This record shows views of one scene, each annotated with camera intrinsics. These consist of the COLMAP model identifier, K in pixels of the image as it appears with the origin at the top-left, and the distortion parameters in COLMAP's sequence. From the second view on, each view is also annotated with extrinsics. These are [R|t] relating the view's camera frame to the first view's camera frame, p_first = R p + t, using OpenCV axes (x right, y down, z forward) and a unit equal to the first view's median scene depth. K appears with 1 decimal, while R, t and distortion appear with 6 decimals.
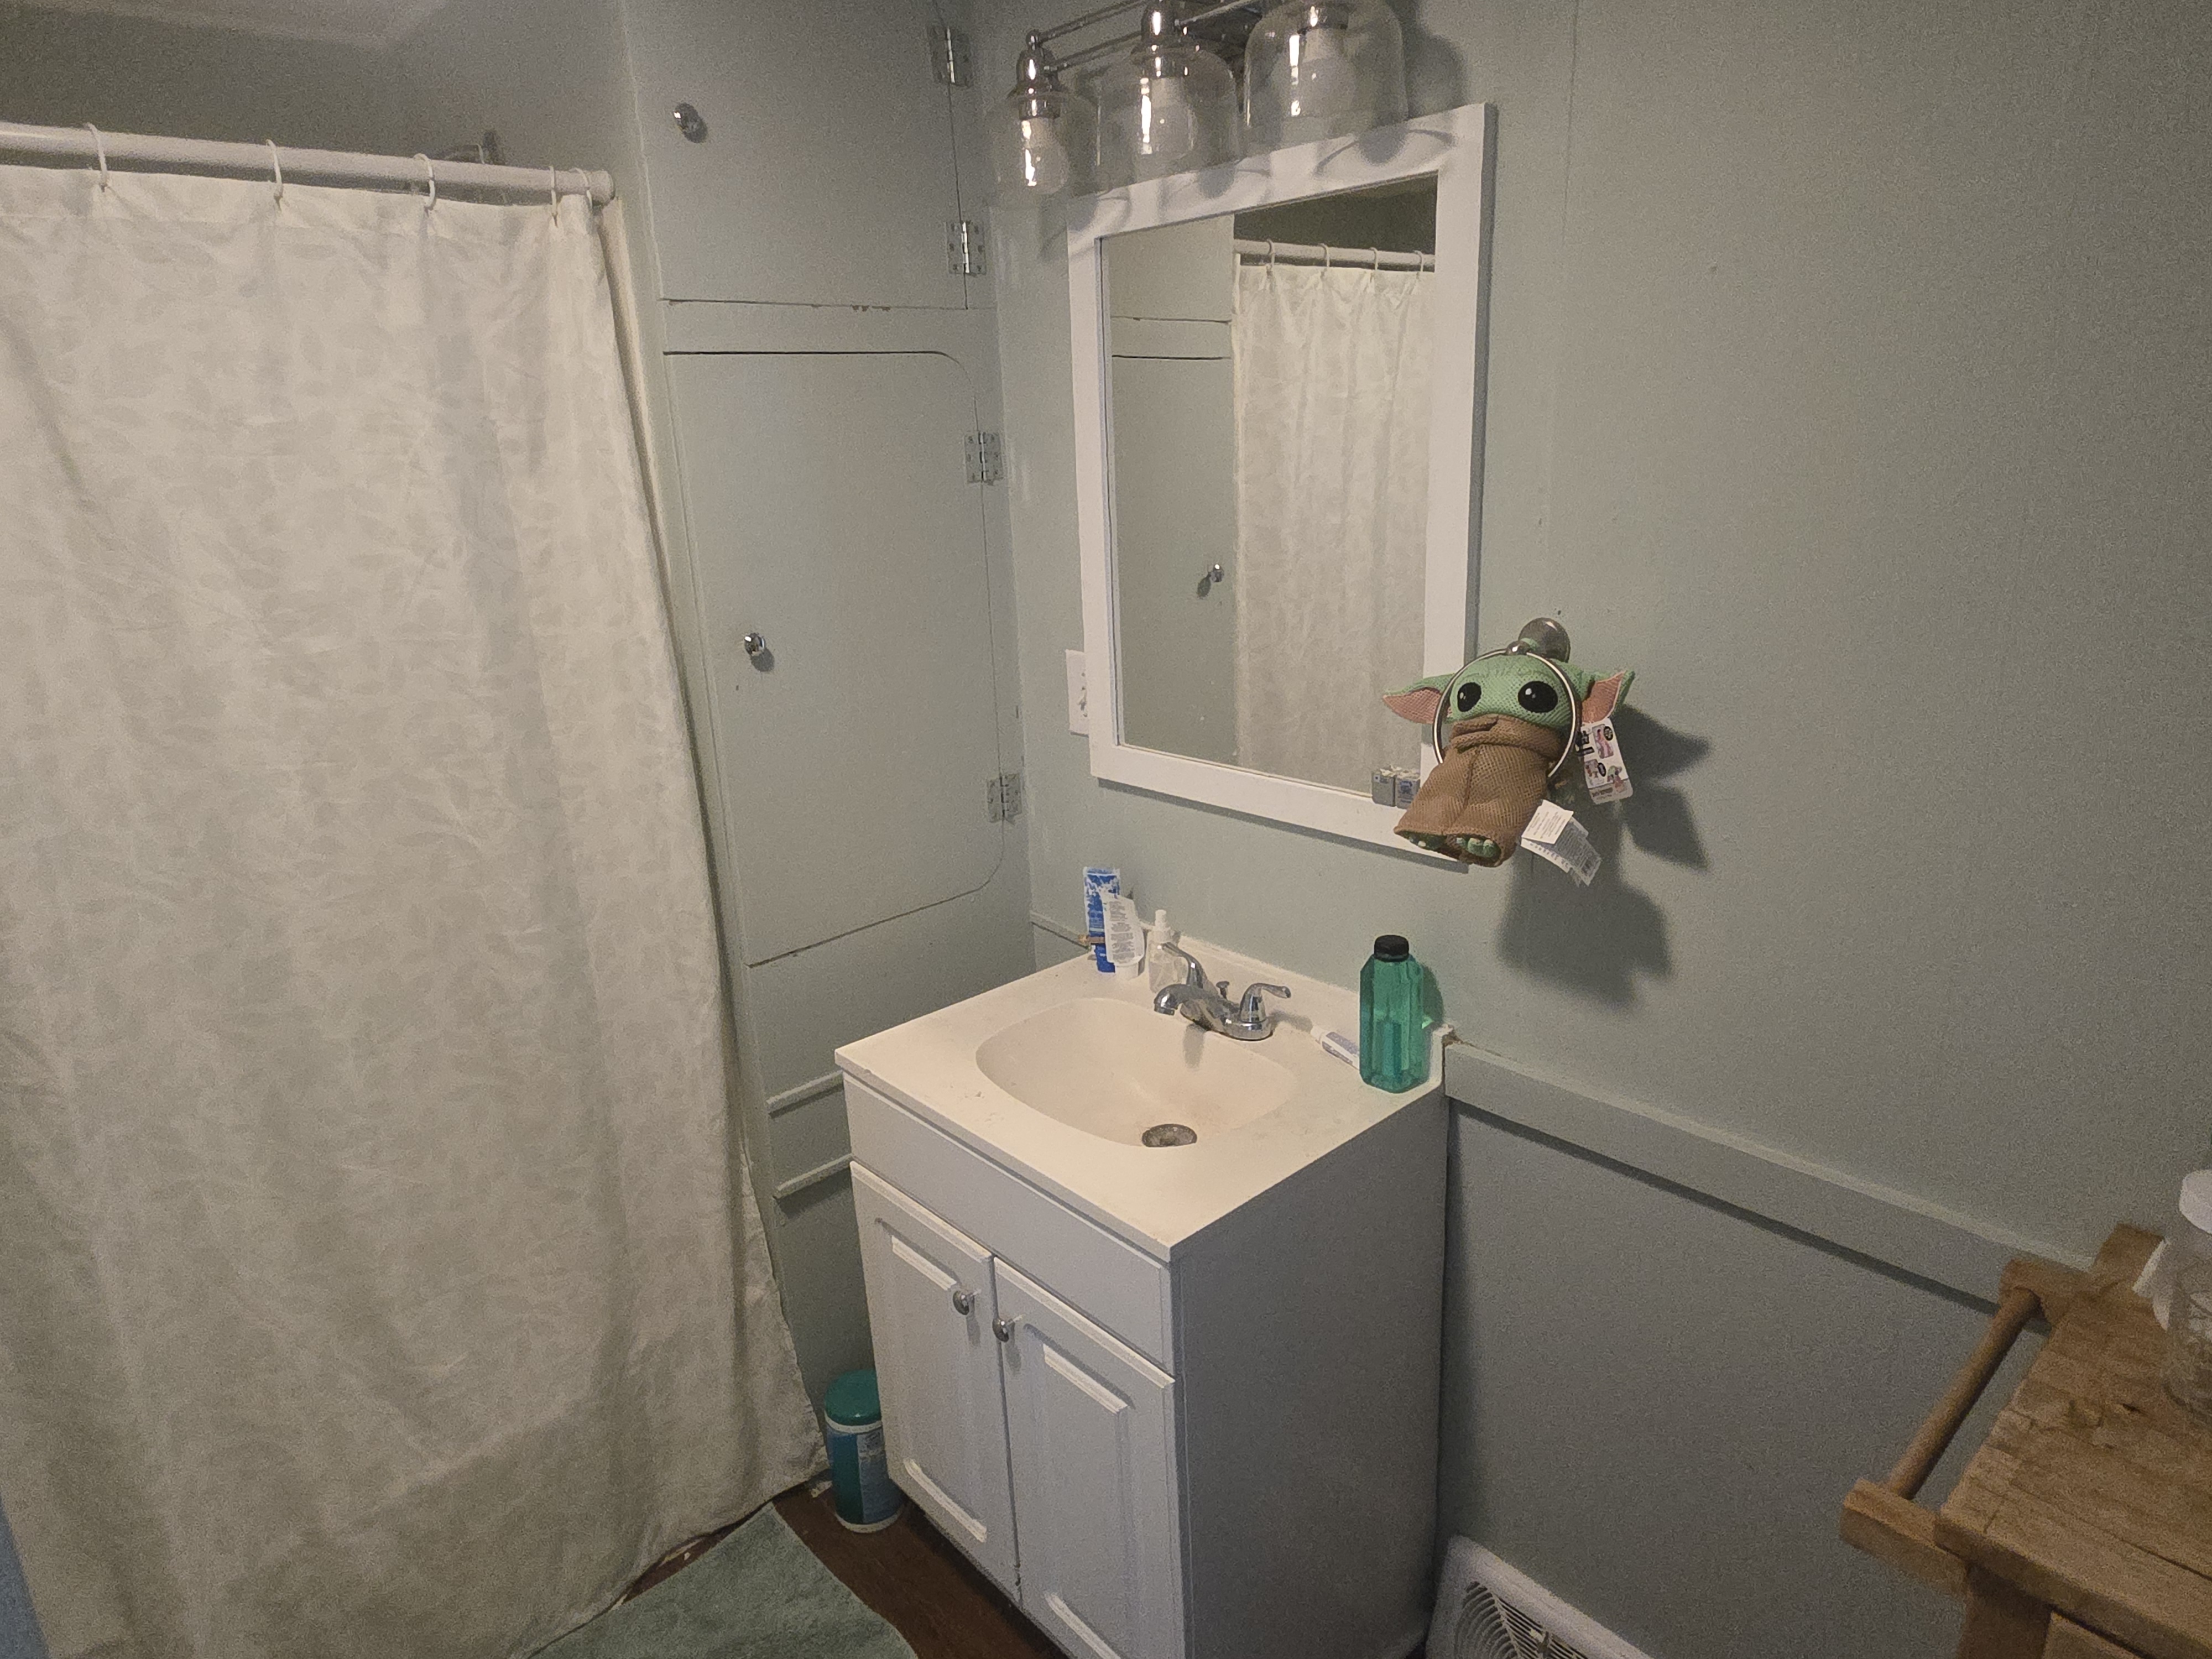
lens RADIAL K [[1320.2, 0, 1108.2], [0, 1320.2, 827.1], [0, 0, 1]] dist [-0.005093, -0.000168]
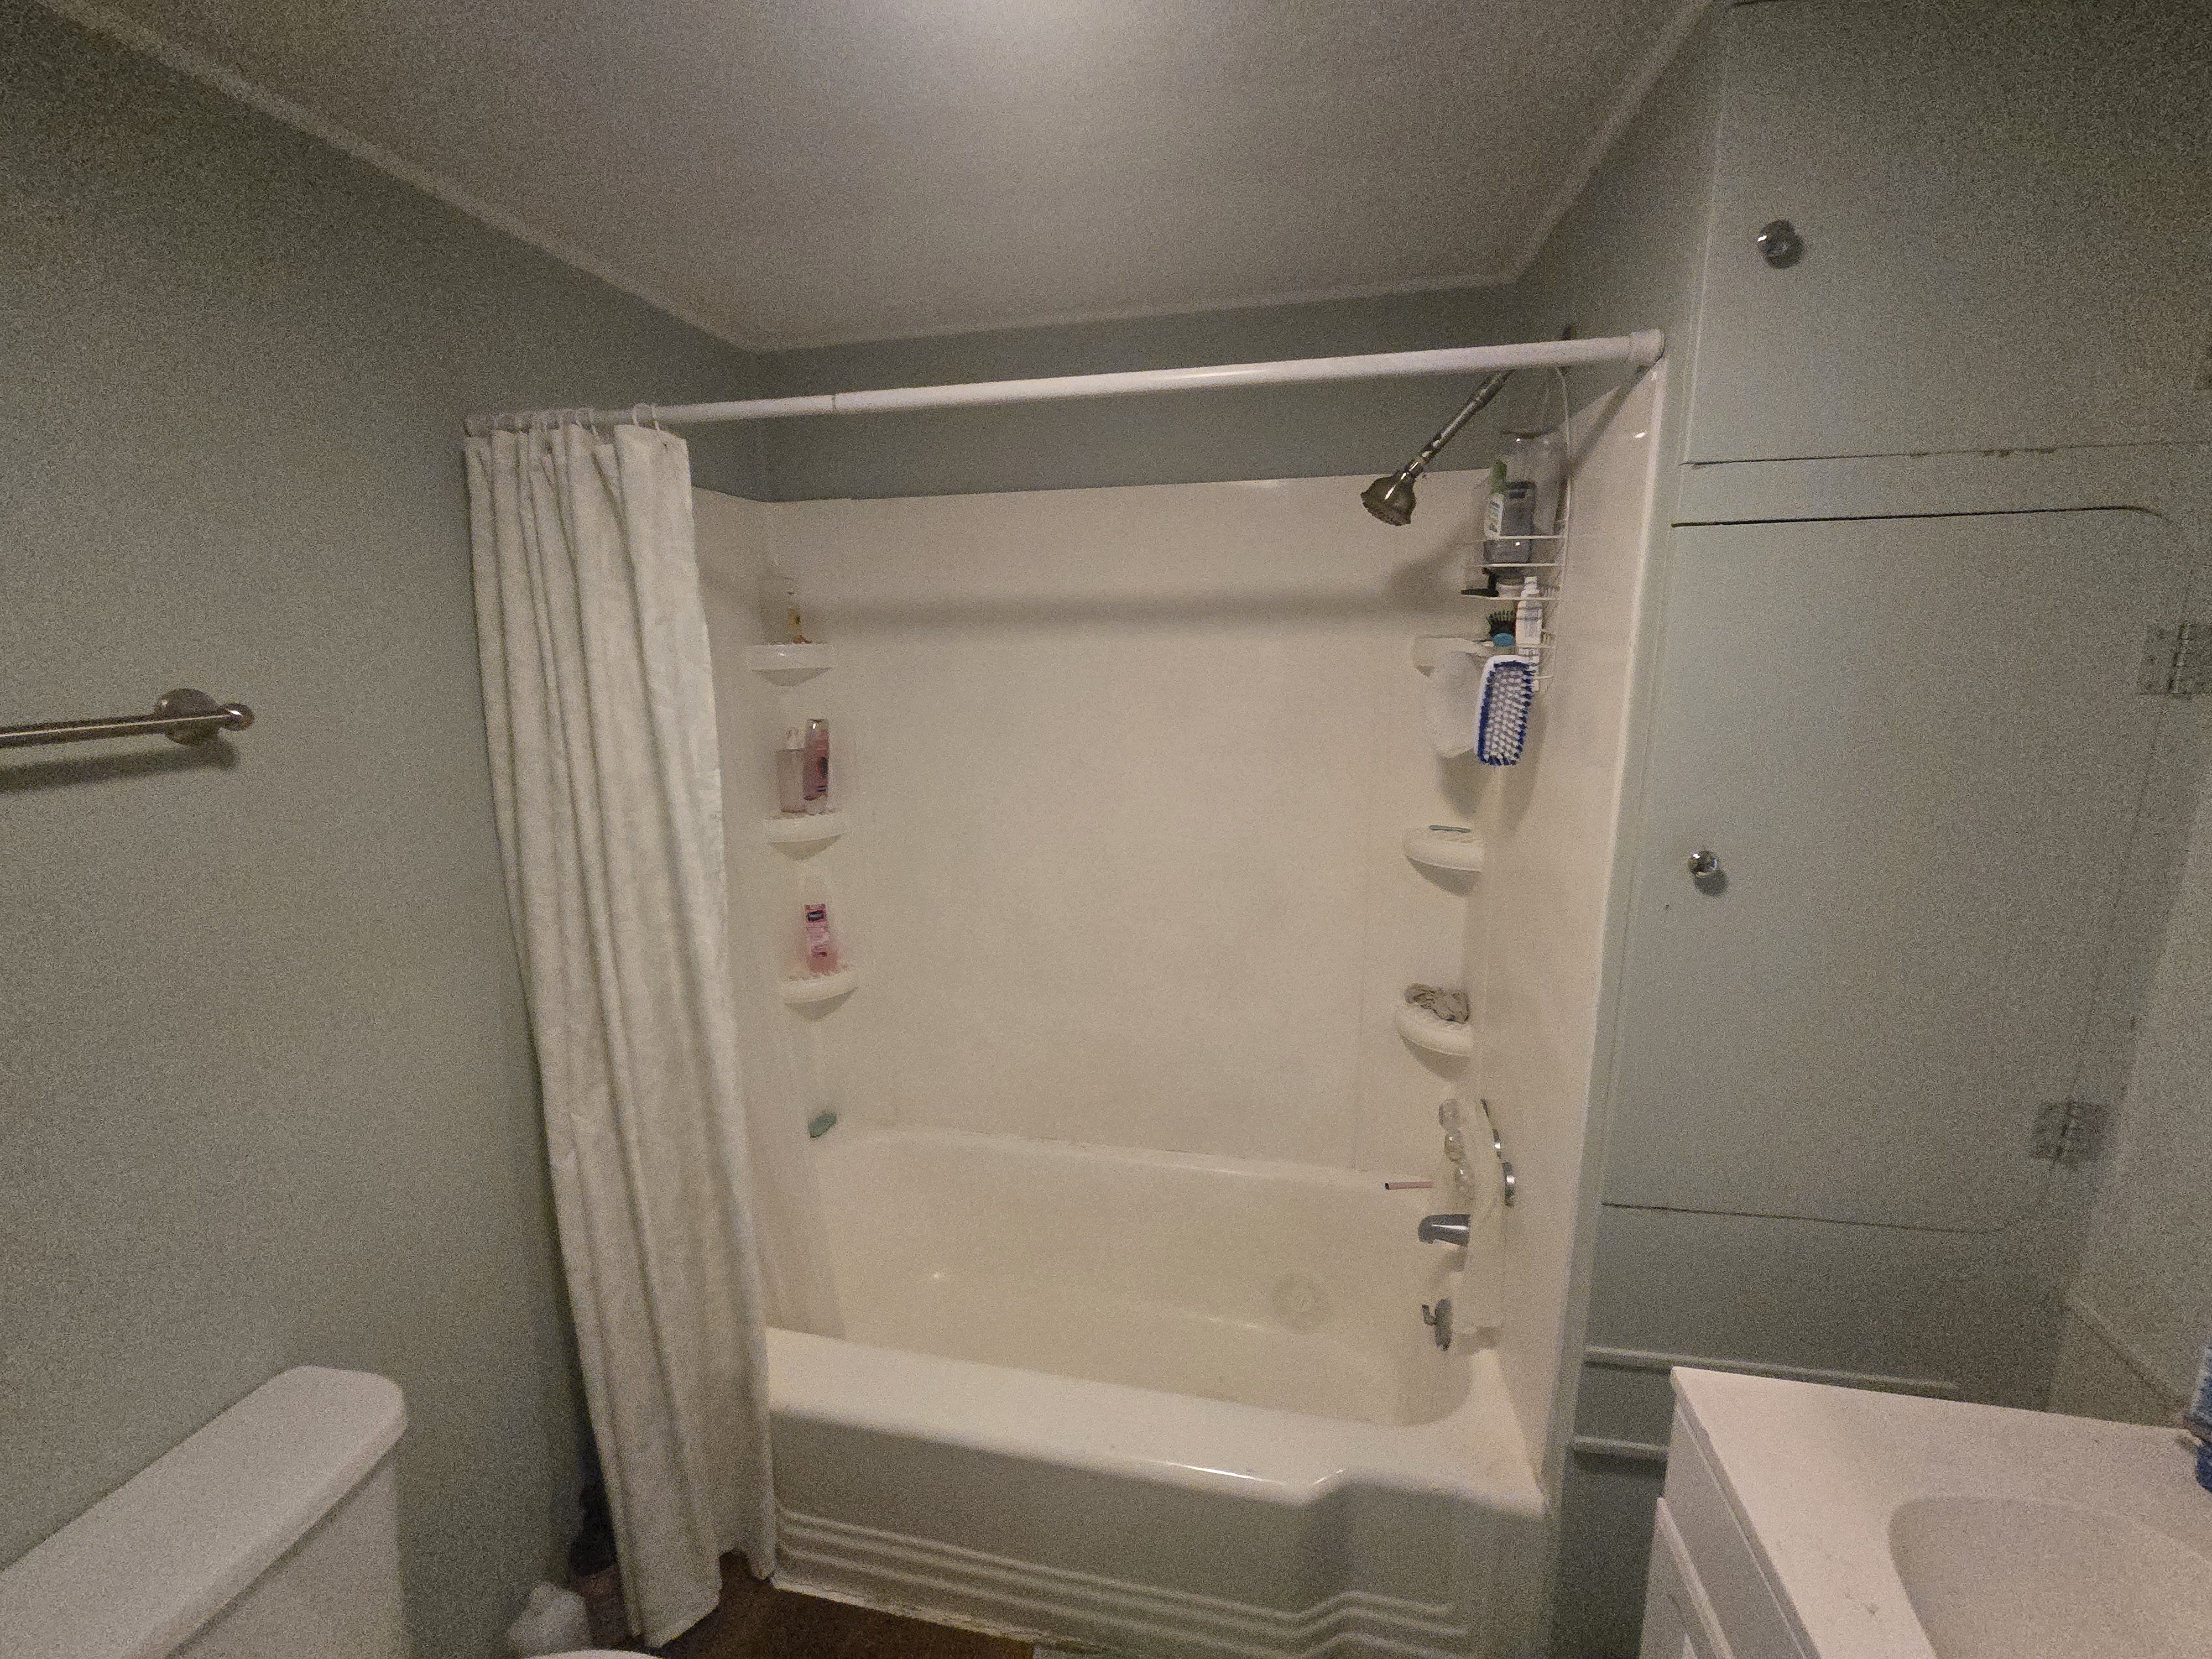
lens RADIAL K [[906.9, 0, 1099.8], [0, 906.9, 825.8], [0, 0, 1]] dist [0.000500, -0.000054]
pose [[0.592582, 0.201351, -0.779938, -0.048811], [-0.244080, 0.967617, 0.064355, -0.104452], [0.767640, 0.152232, 0.622539, 0.336390]]
